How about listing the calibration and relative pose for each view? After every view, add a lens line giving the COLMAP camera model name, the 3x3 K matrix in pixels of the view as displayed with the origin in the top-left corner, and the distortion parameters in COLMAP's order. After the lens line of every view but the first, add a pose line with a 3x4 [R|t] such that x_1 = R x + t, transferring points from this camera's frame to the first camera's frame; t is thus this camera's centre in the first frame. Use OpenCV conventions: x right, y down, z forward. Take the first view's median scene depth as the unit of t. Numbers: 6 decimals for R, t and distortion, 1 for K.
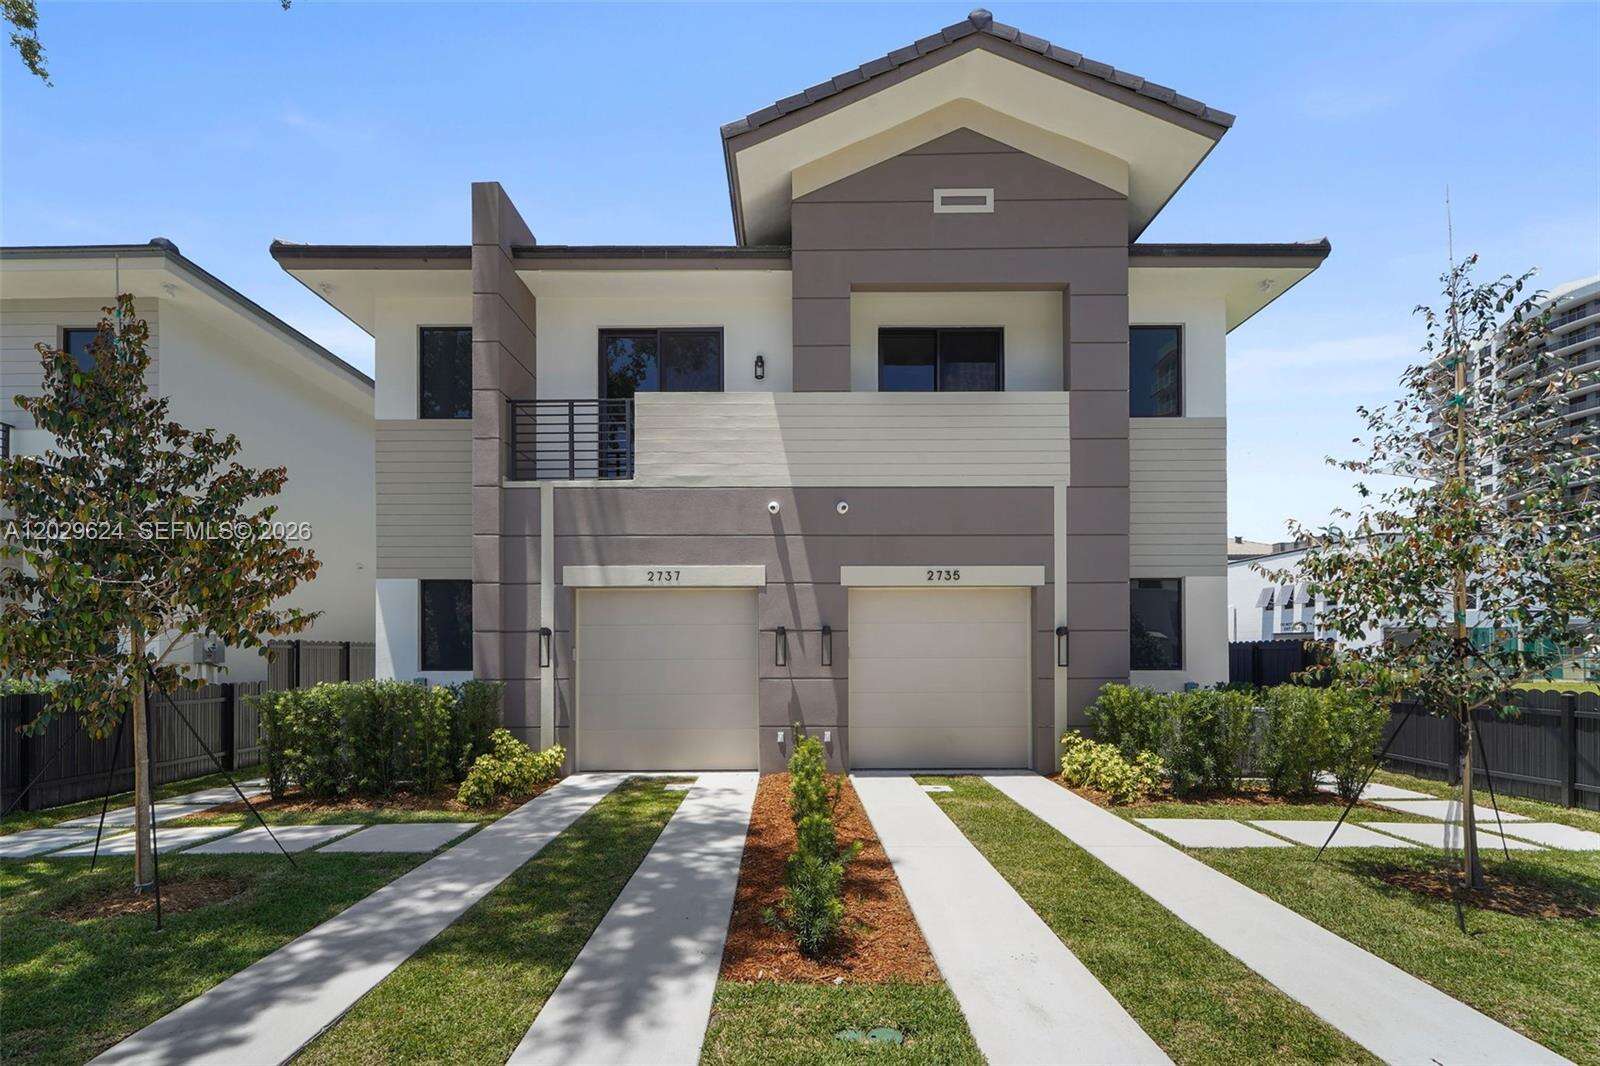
lens RADIAL K [[692.9, 0, 798.3], [0, 692.9, 650.3], [0, 0, 1]] dist [0.001391, 0.000290]
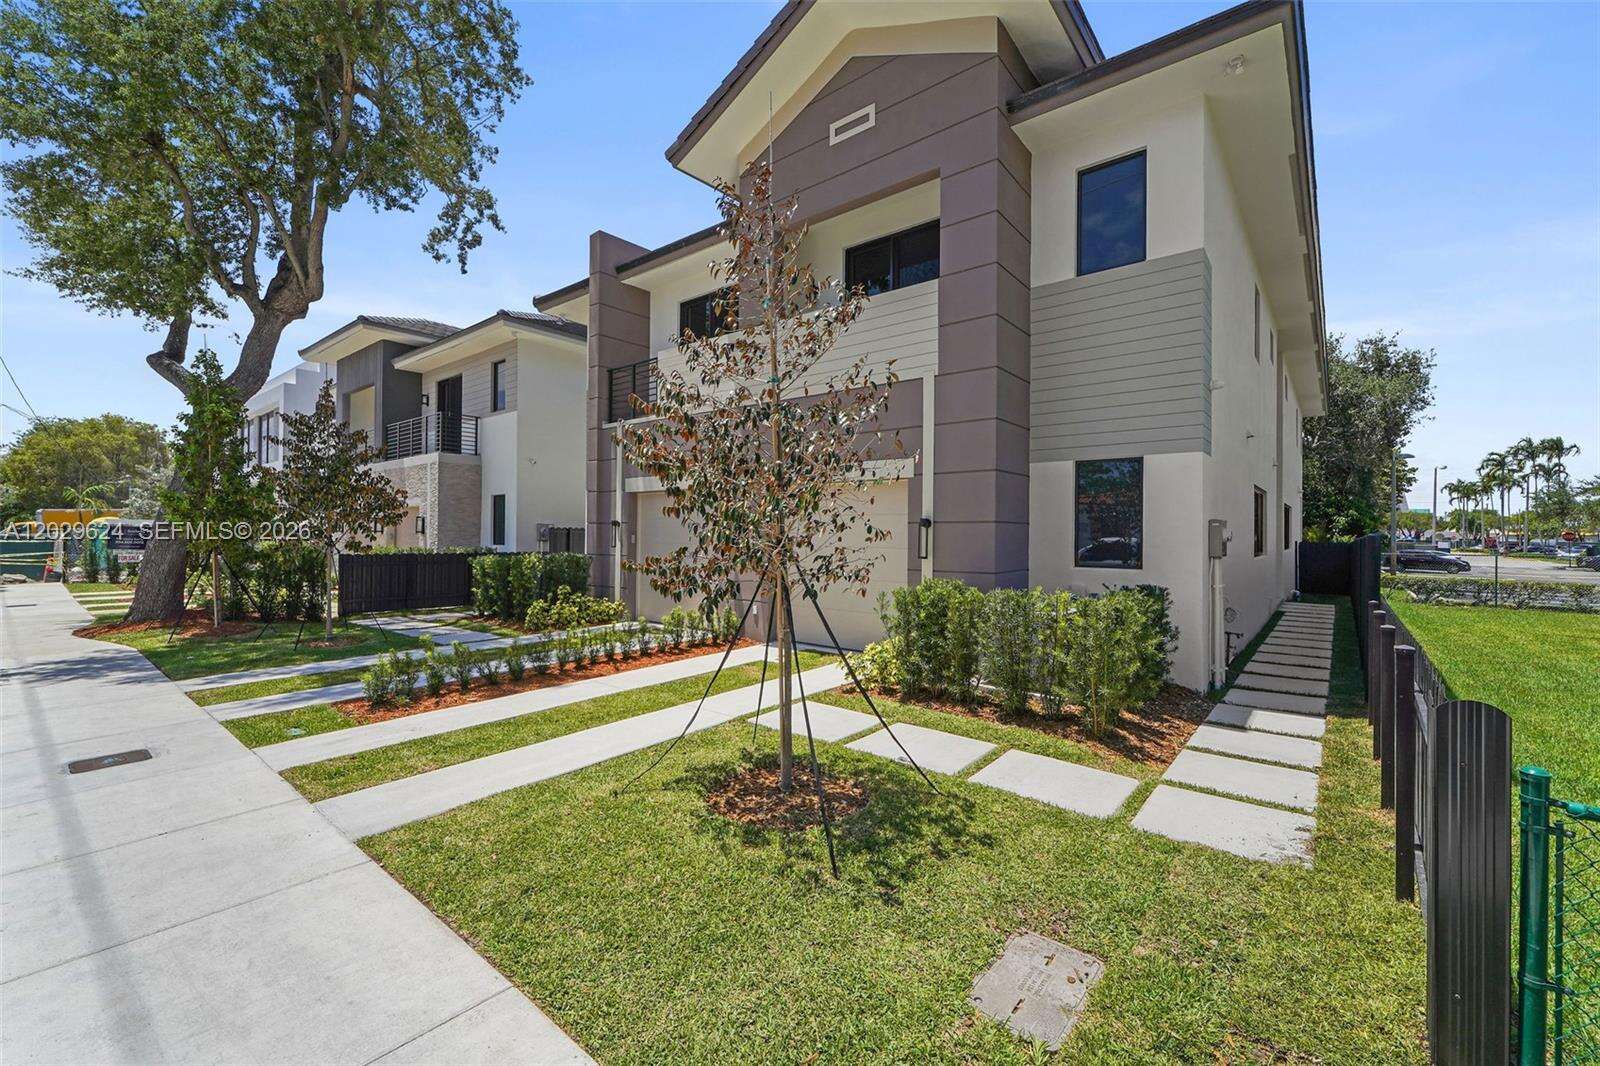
lens RADIAL K [[664.9, 0, 800.0], [0, 664.9, 533.0], [0, 0, 1]] dist [-0.001032, -0.000271]
pose [[0.769464, 0.010188, -0.638609, 0.839811], [-0.011257, 0.999934, 0.002389, -0.013451], [0.638592, 0.005351, 0.769527, 0.153134]]
